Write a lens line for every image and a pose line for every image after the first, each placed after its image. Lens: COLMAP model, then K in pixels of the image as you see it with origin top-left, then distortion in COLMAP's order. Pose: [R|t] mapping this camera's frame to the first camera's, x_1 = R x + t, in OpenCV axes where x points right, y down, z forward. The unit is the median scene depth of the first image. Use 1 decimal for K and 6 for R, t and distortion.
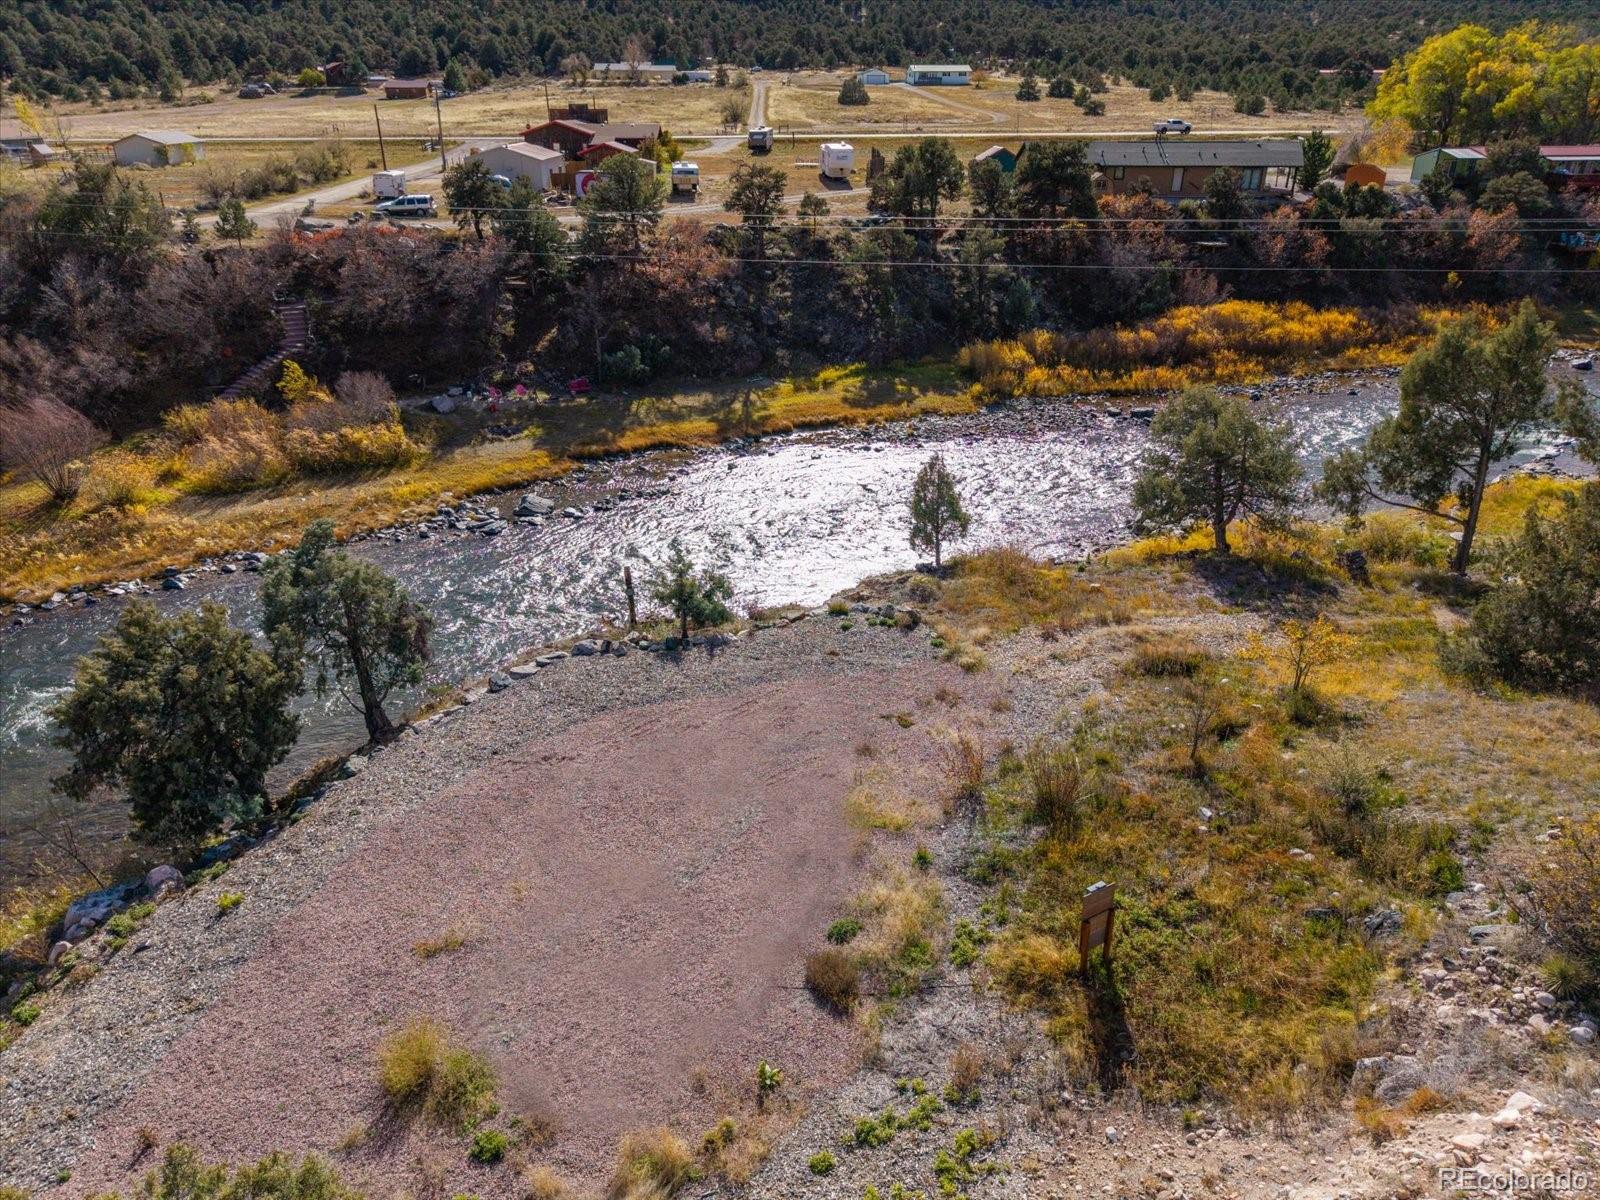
lens RADIAL K [[1069.0, 0, 801.9], [0, 1069.0, 596.9], [0, 0, 1]] dist [0.011600, -0.009903]
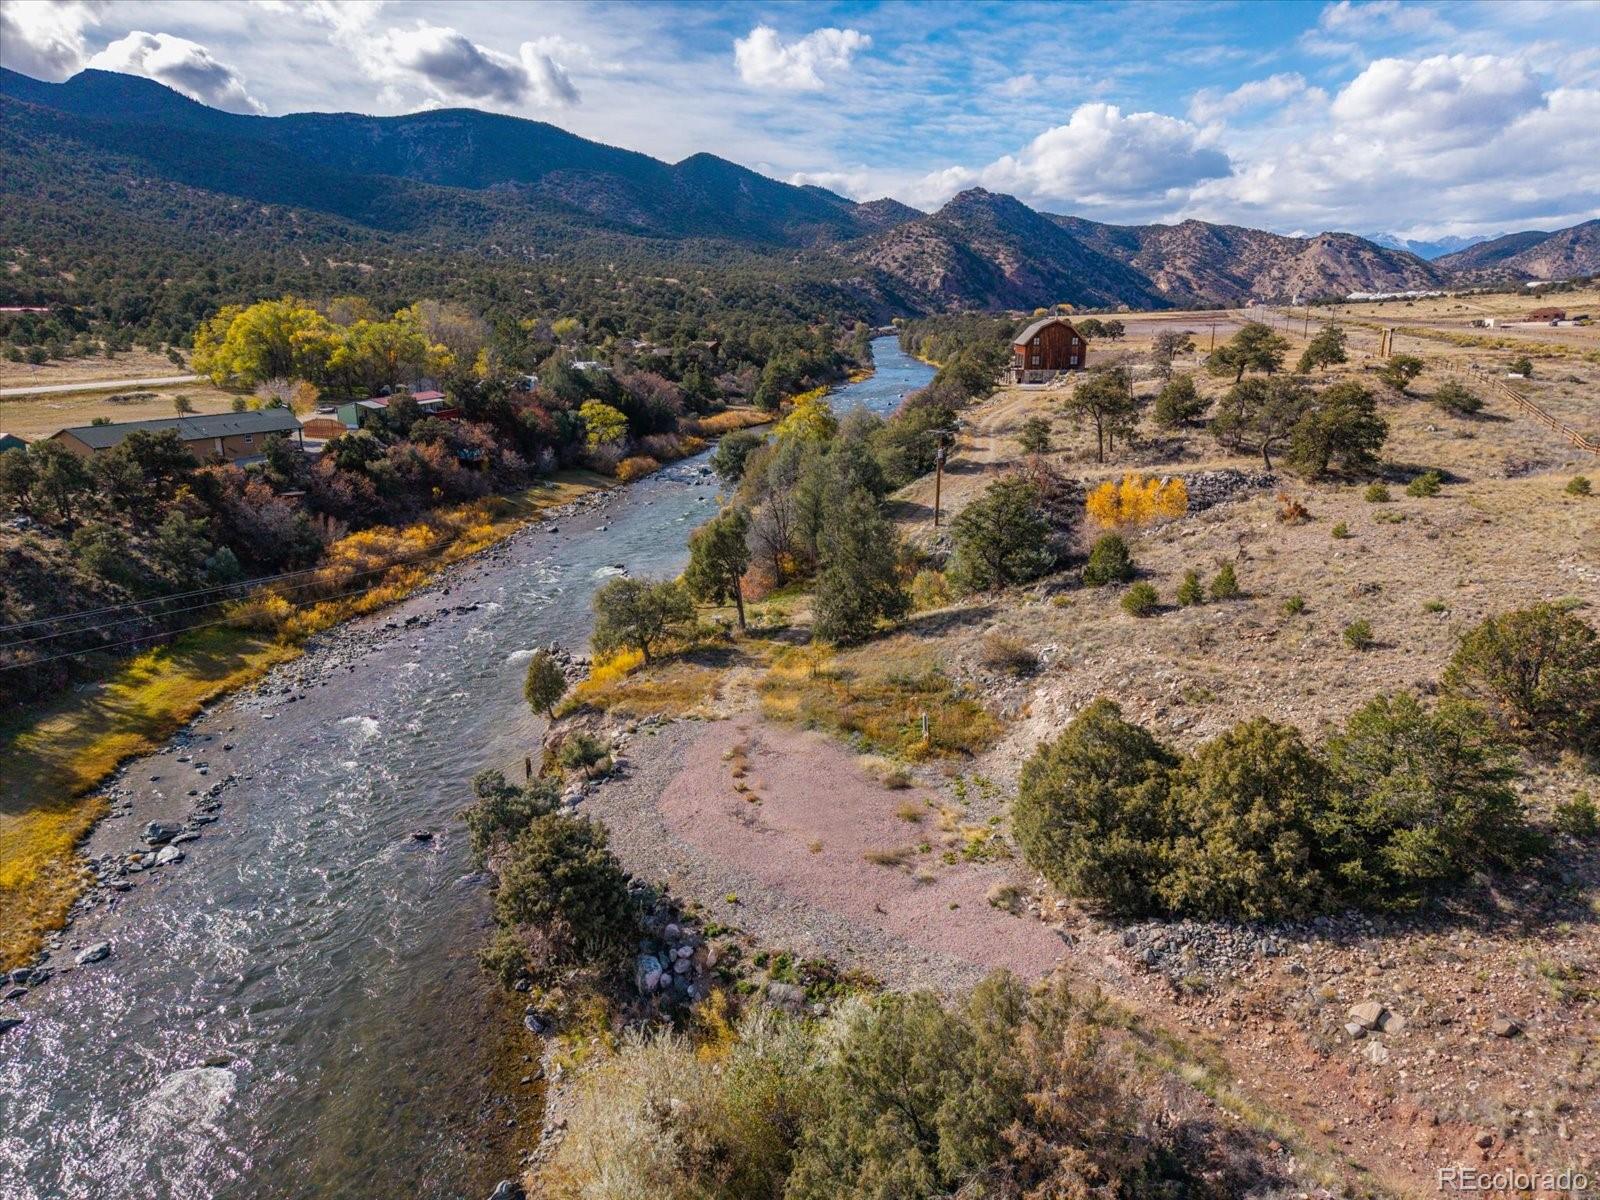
lens RADIAL K [[1069.0, 0, 788.8], [0, 1069.0, 619.7], [0, 0, 1]] dist [0.011600, -0.009903]
pose [[0.439866, -0.251253, 0.862201, -0.564569], [0.380027, 0.921947, 0.074787, -0.079430], [-0.813694, 0.294763, 0.501016, -0.064729]]
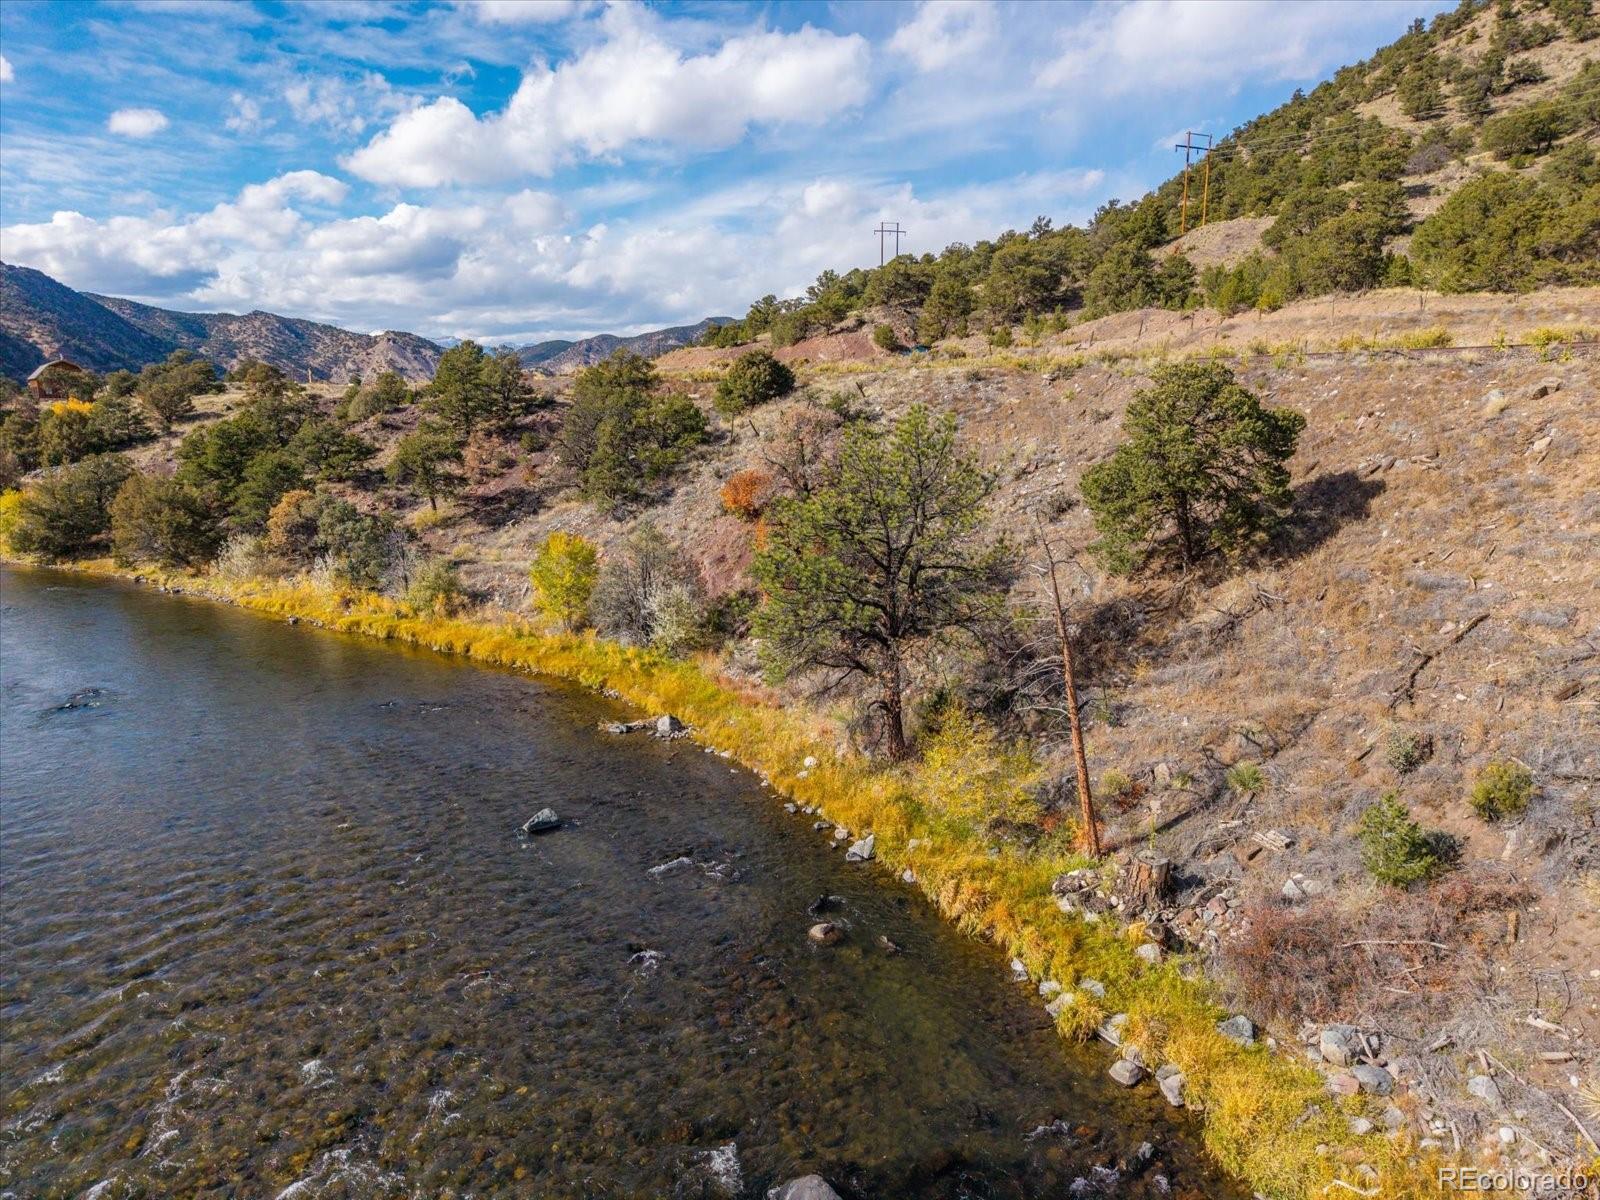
lens RADIAL K [[1069.0, 0, 815.8], [0, 1069.0, 593.0], [0, 0, 1]] dist [0.011600, -0.009903]
pose [[-0.336149, -0.162398, 0.927702, -1.968033], [0.385041, 0.875243, 0.292733, 0.274967], [-0.859504, 0.455605, -0.231682, -0.445753]]
